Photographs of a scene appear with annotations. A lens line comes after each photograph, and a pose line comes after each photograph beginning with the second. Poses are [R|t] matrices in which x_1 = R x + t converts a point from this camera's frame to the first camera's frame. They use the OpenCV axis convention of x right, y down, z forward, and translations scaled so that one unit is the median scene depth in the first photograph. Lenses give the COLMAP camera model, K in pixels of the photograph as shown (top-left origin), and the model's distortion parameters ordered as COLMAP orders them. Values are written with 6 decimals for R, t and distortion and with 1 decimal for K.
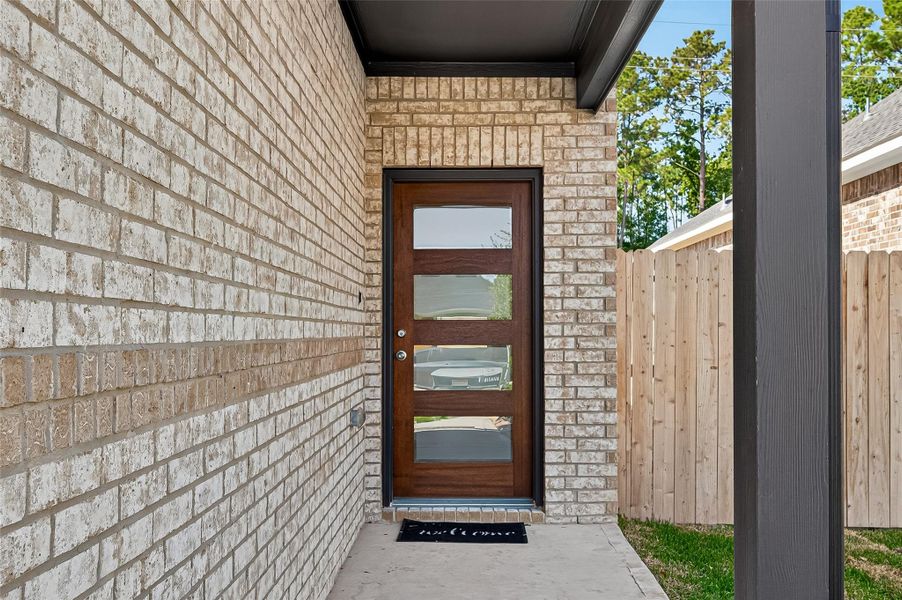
lens RADIAL K [[356.8, 0, 452.3], [0, 356.8, 302.9], [0, 0, 1]] dist [-0.002343, 0.000438]
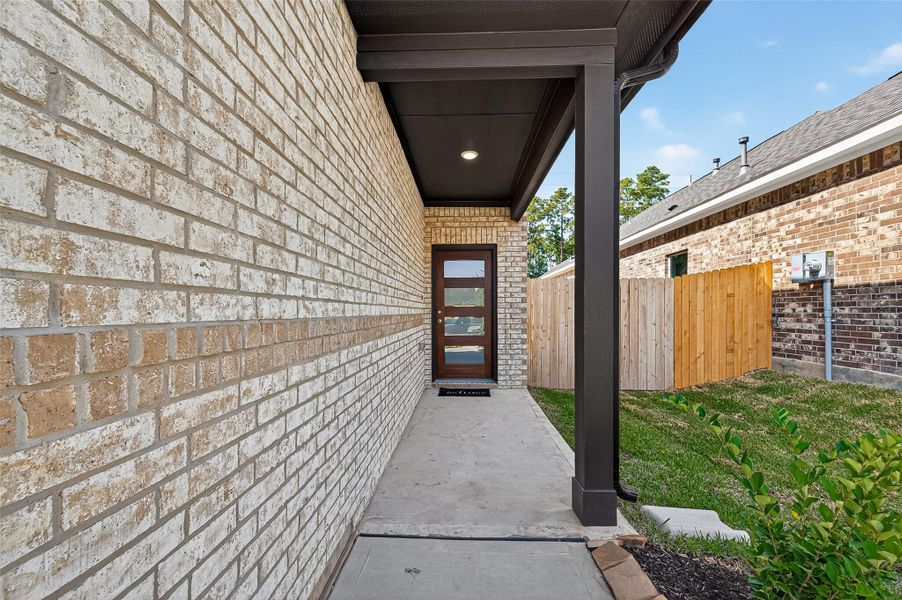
lens RADIAL K [[356.8, 0, 457.4], [0, 356.8, 294.5], [0, 0, 1]] dist [-0.002343, 0.000438]
pose [[0.999973, -0.003439, 0.006492, -0.034668], [0.003216, 0.999414, 0.034077, -0.120449], [-0.006606, -0.034055, 0.999398, -1.452059]]
